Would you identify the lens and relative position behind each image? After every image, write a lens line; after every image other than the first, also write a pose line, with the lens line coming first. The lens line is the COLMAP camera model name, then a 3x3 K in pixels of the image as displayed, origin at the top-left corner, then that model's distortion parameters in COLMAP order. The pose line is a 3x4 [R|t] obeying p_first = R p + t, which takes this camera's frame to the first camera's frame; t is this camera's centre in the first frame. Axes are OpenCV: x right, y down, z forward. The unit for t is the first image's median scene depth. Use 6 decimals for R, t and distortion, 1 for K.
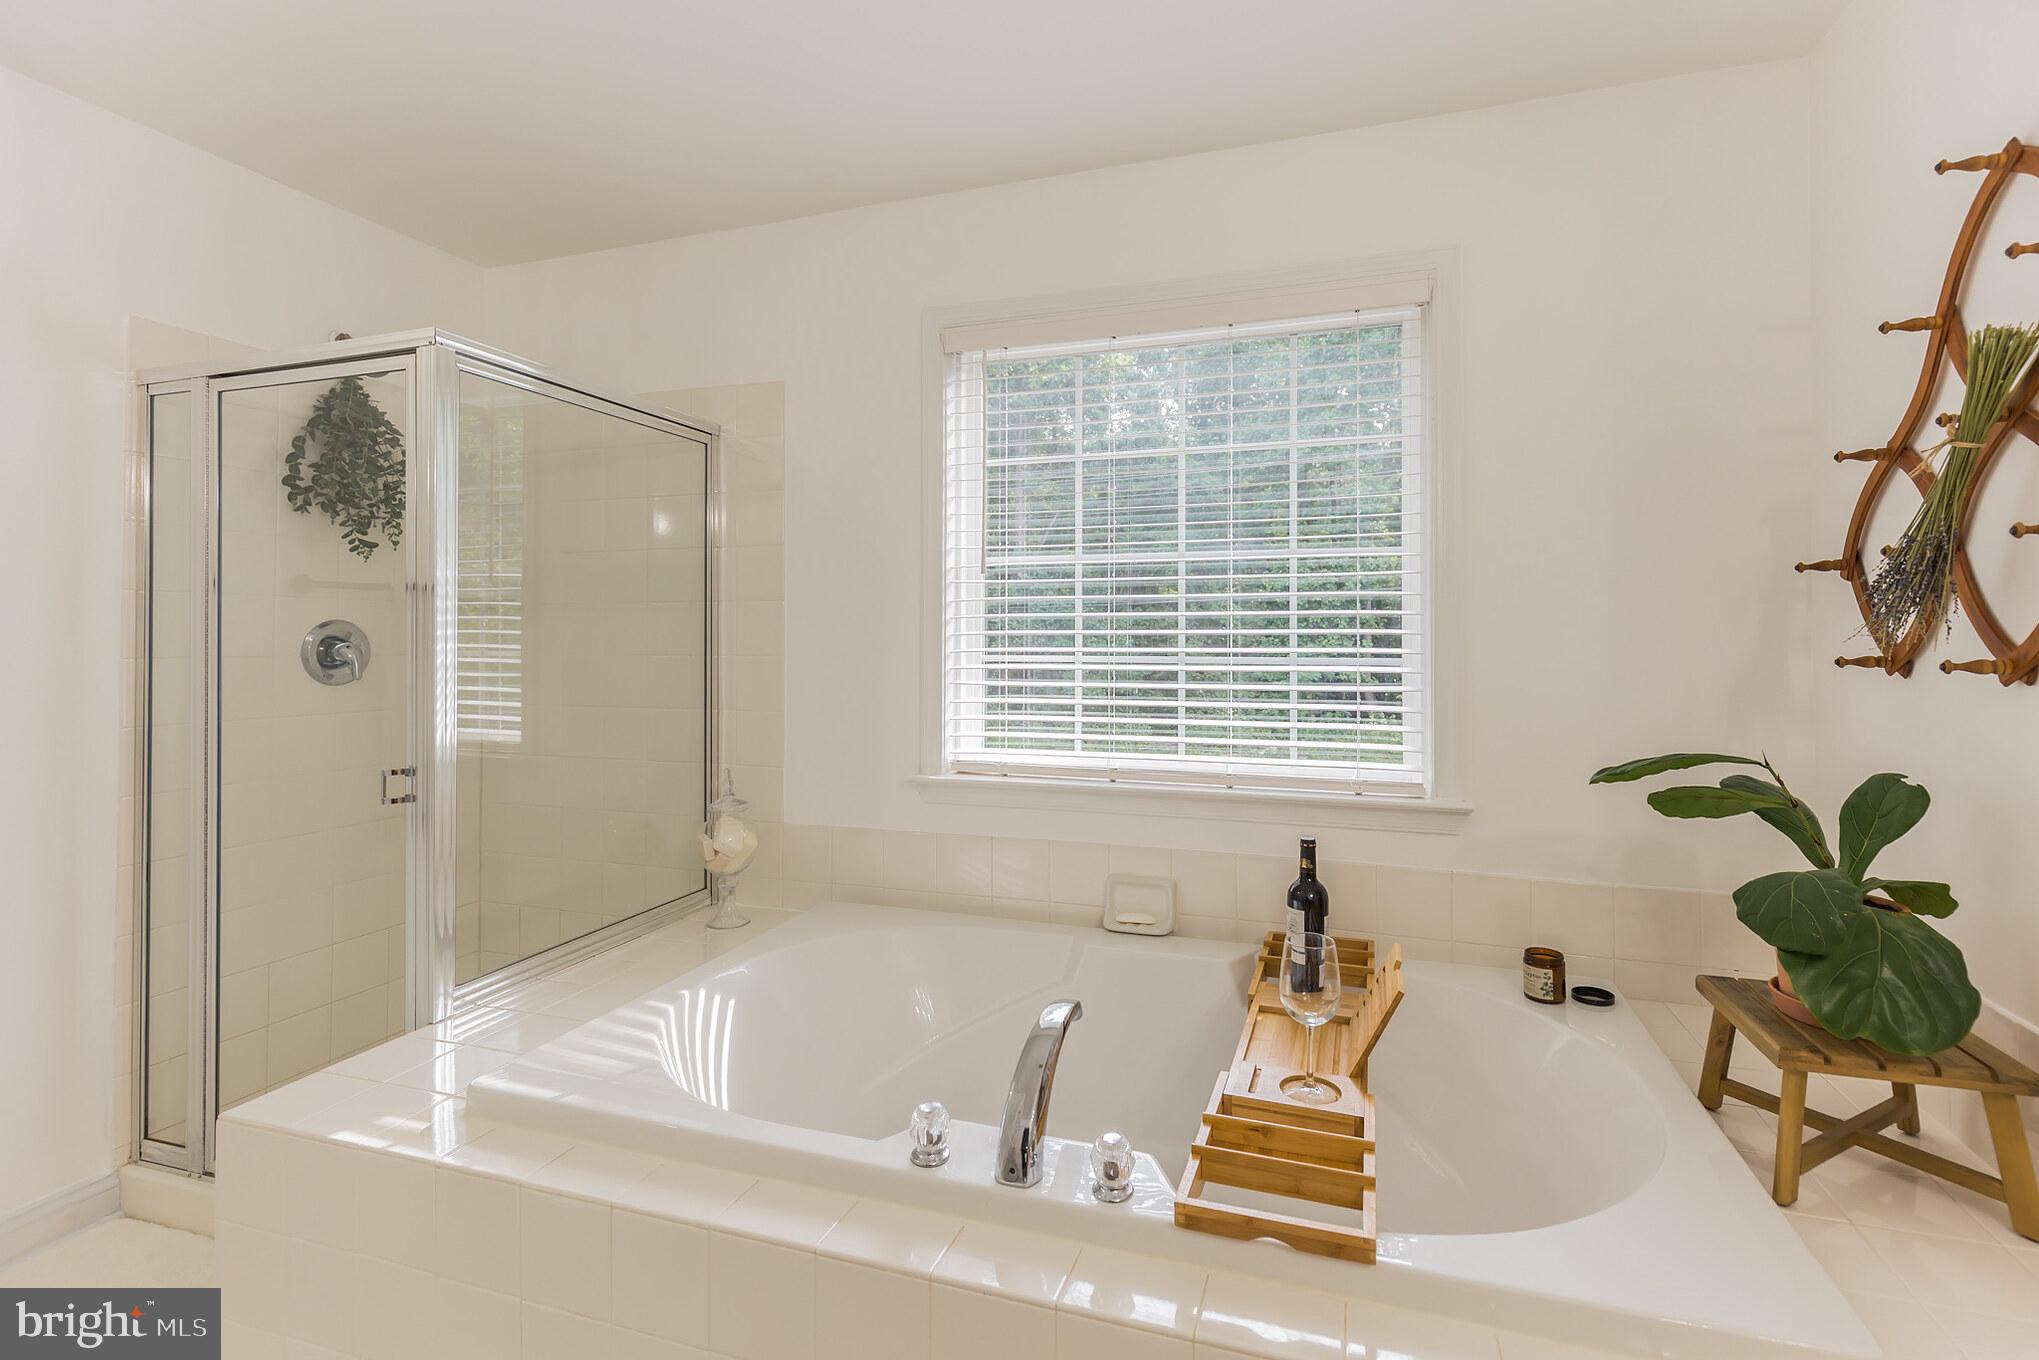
lens RADIAL K [[979.4, 0, 1020.7], [0, 979.4, 639.4], [0, 0, 1]] dist [0.004910, -0.000508]
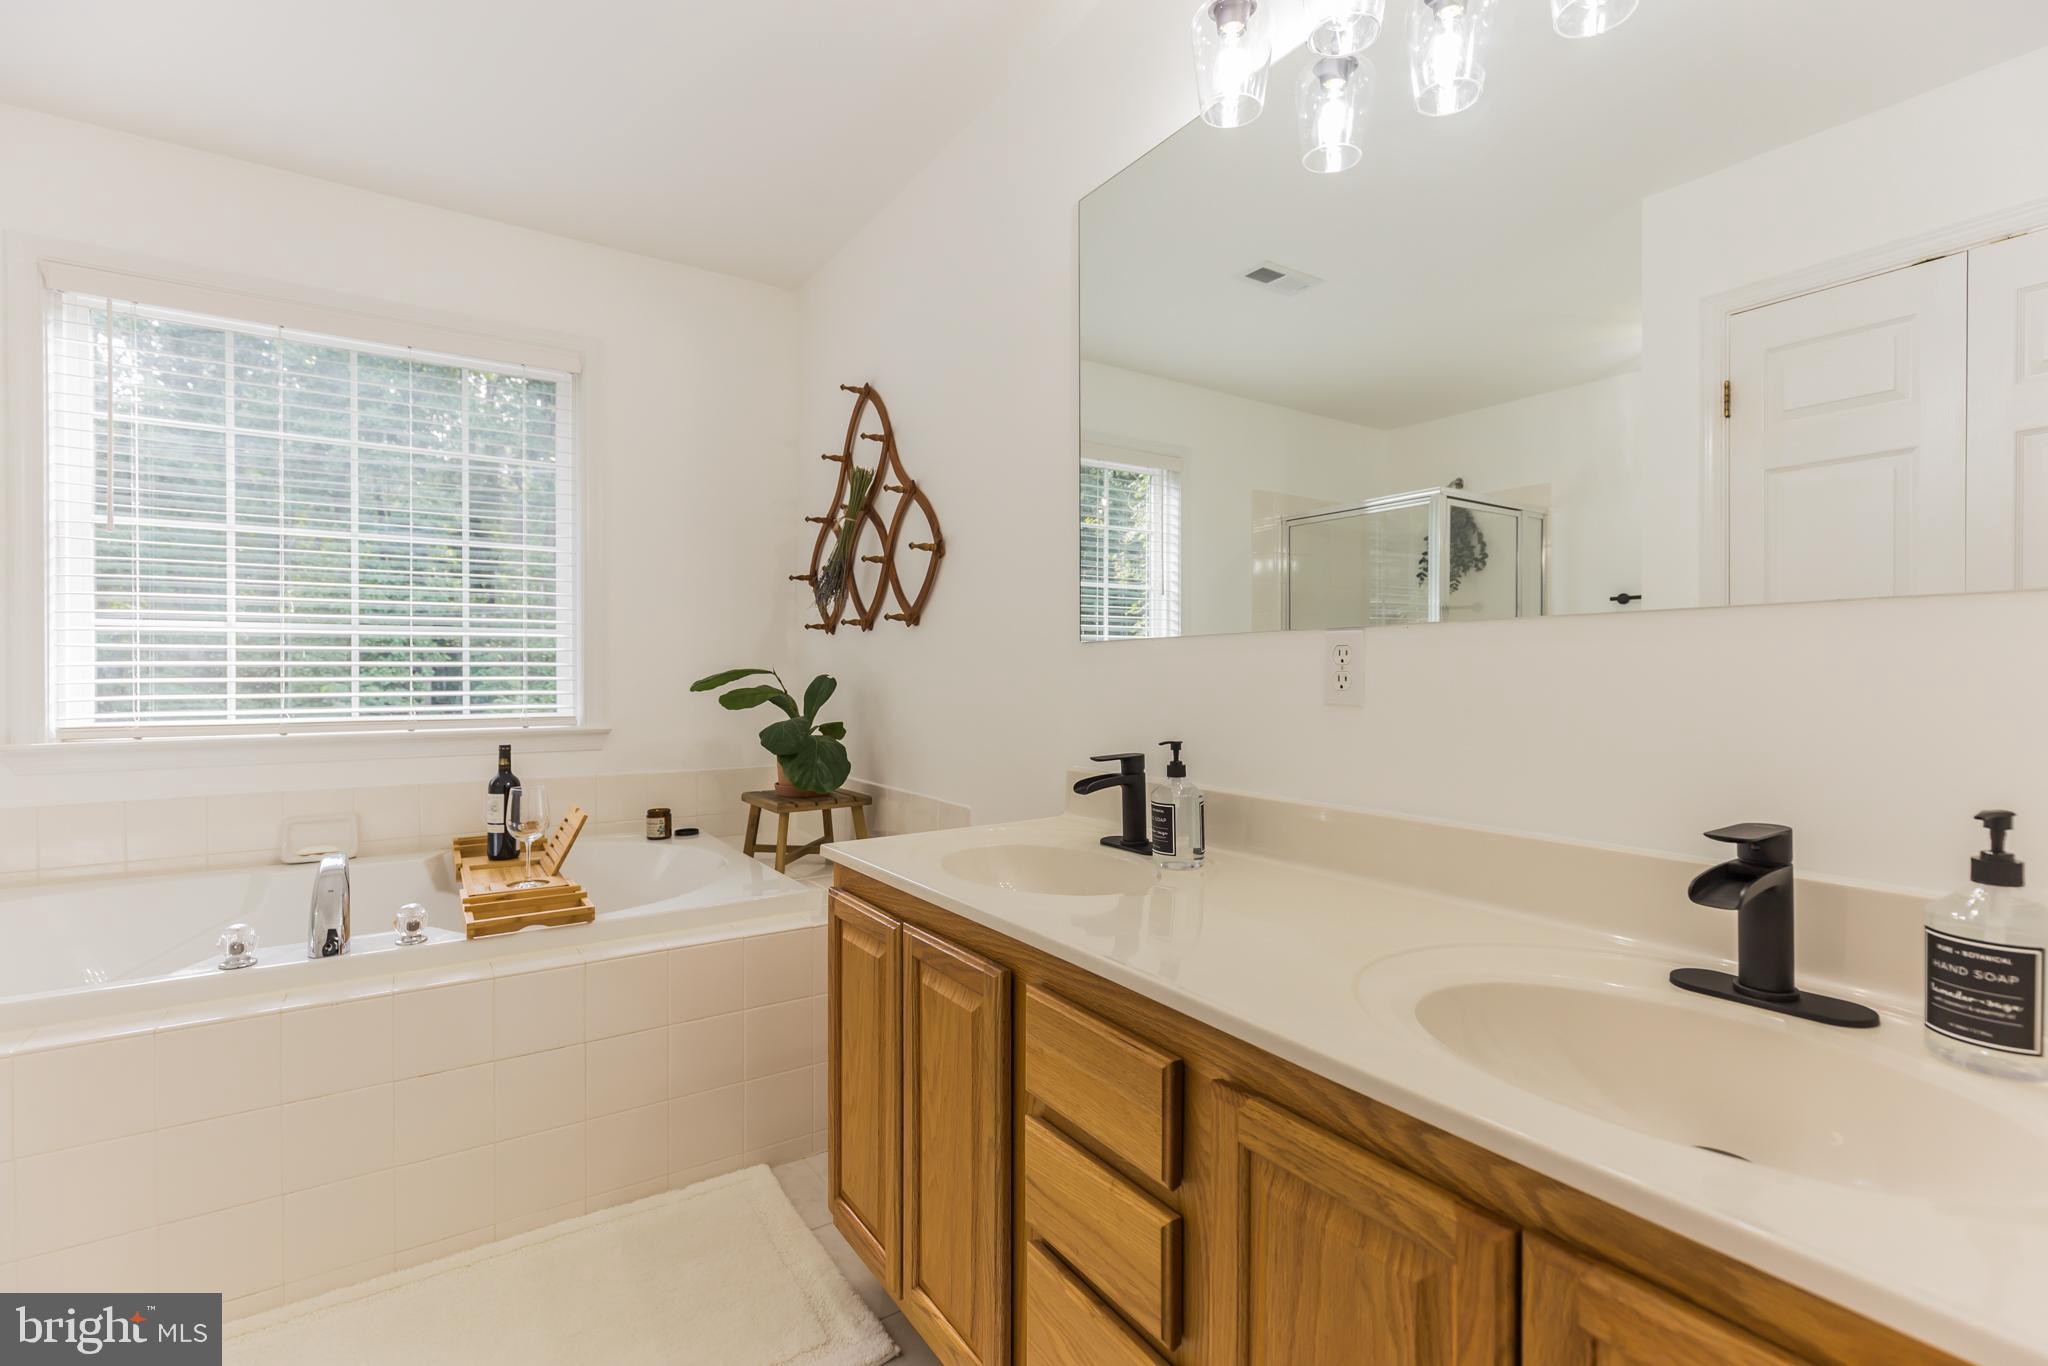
lens RADIAL K [[925.2, 0, 1027.5], [0, 925.2, 670.0], [0, 0, 1]] dist [0.003943, -0.001693]
pose [[0.615097, -0.003530, 0.788443, -0.332737], [-0.006335, 0.999936, 0.009419, 0.091087], [-0.788426, -0.010789, 0.615035, -0.461345]]
